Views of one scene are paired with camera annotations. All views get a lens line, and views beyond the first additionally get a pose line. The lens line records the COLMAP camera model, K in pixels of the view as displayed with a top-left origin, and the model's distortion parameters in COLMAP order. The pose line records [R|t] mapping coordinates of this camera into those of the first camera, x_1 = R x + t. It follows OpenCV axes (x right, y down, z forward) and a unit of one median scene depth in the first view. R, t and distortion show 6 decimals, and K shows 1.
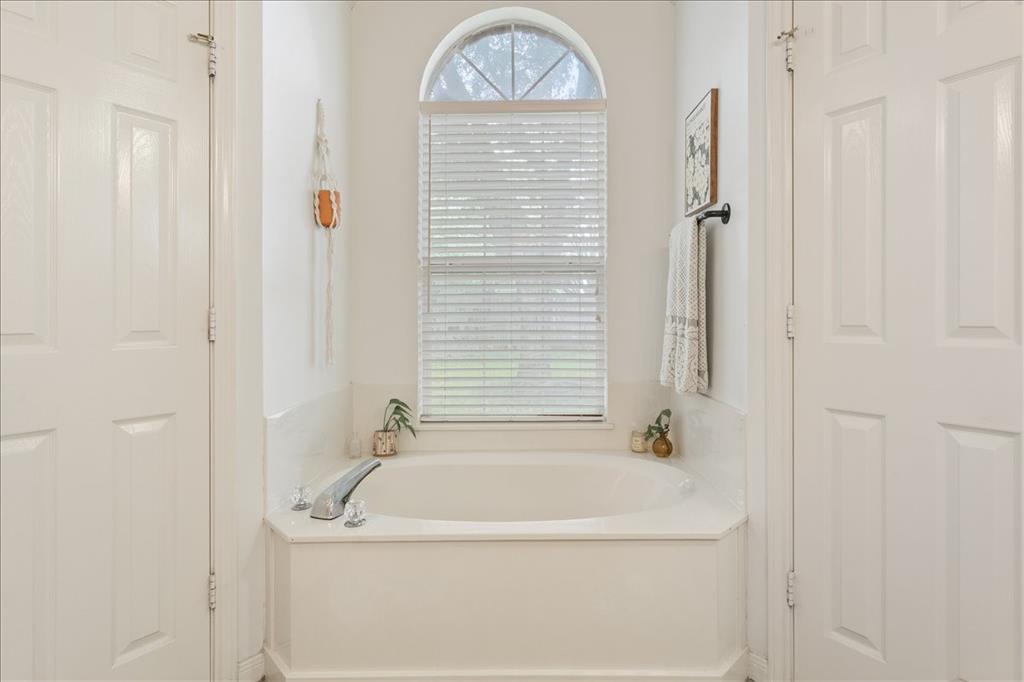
lens RADIAL K [[505.3, 0, 512.1], [0, 505.3, 318.0], [0, 0, 1]] dist [0.001569, 0.000128]
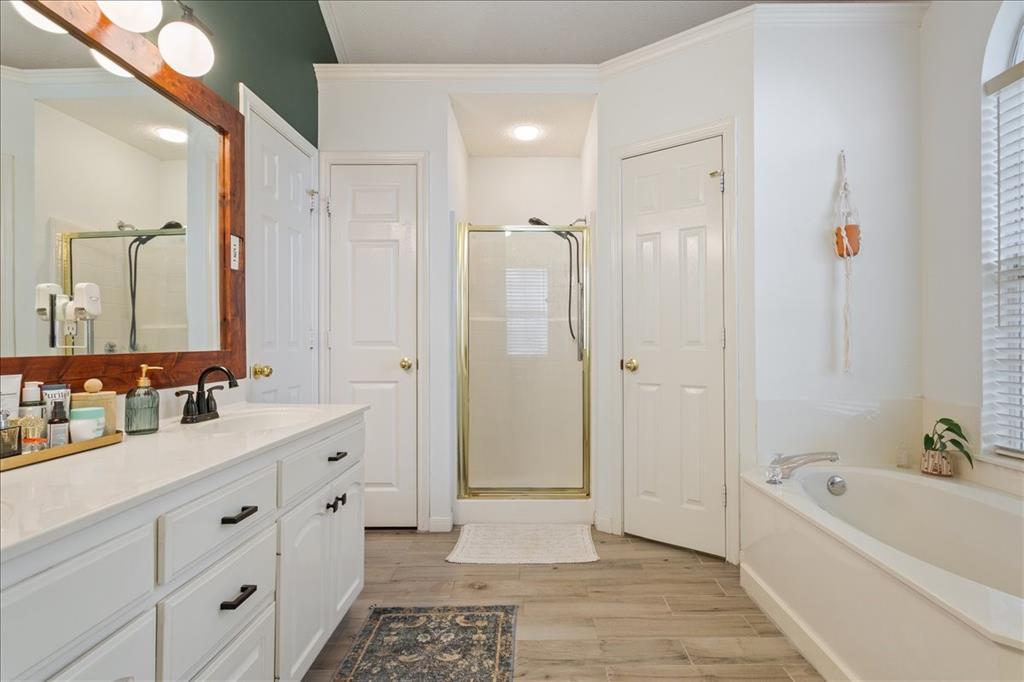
lens RADIAL K [[498.3, 0, 514.3], [0, 498.3, 337.5], [0, 0, 1]] dist [0.003087, 0.000235]
pose [[-0.007602, -0.004540, -0.999961, 0.806991], [-0.000034, 0.999990, -0.004540, 0.015213], [0.999971, -0.000001, -0.007602, 0.232214]]
